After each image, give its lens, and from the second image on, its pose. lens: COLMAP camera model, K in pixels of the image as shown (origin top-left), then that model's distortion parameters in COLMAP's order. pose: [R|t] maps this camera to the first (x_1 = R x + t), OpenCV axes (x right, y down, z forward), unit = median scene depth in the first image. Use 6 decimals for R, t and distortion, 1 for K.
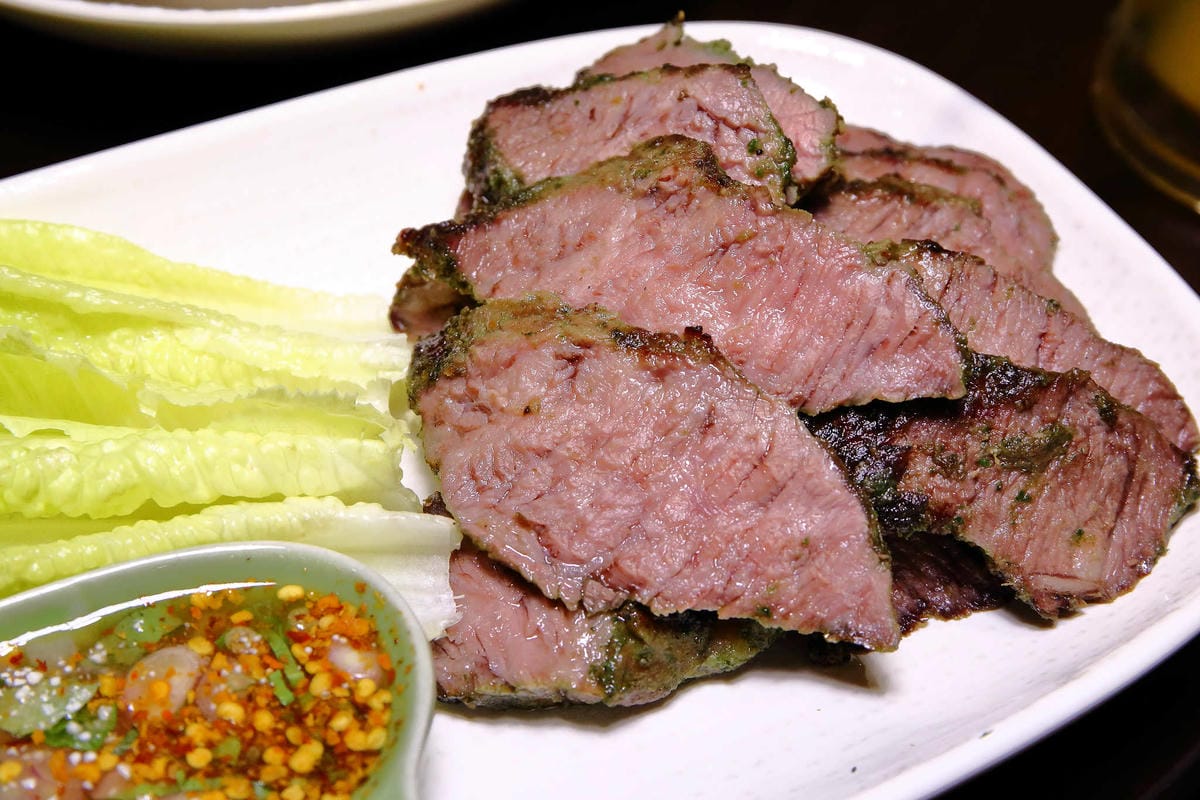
lens RADIAL K [[2022.8, 0, 600.0], [0, 2022.8, 400.0], [0, 0, 1]] dist [0.023758, 0.136547]
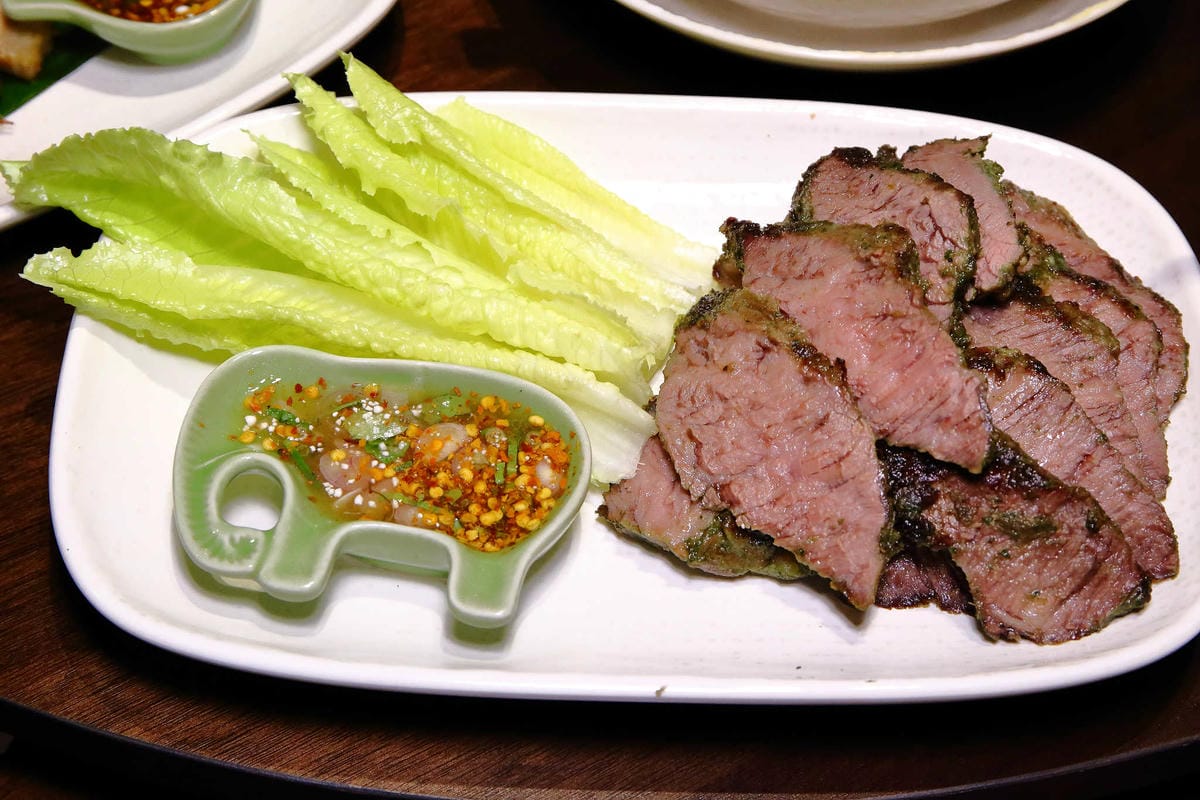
lens RADIAL K [[2022.8, 0, 600.0], [0, 2022.8, 400.0], [0, 0, 1]] dist [0.023758, 0.136547]
pose [[0.862197, 0.382980, -0.331577, 0.407632], [-0.339565, 0.922662, 0.182729, -0.225221], [0.375915, -0.044956, 0.925563, -0.454586]]
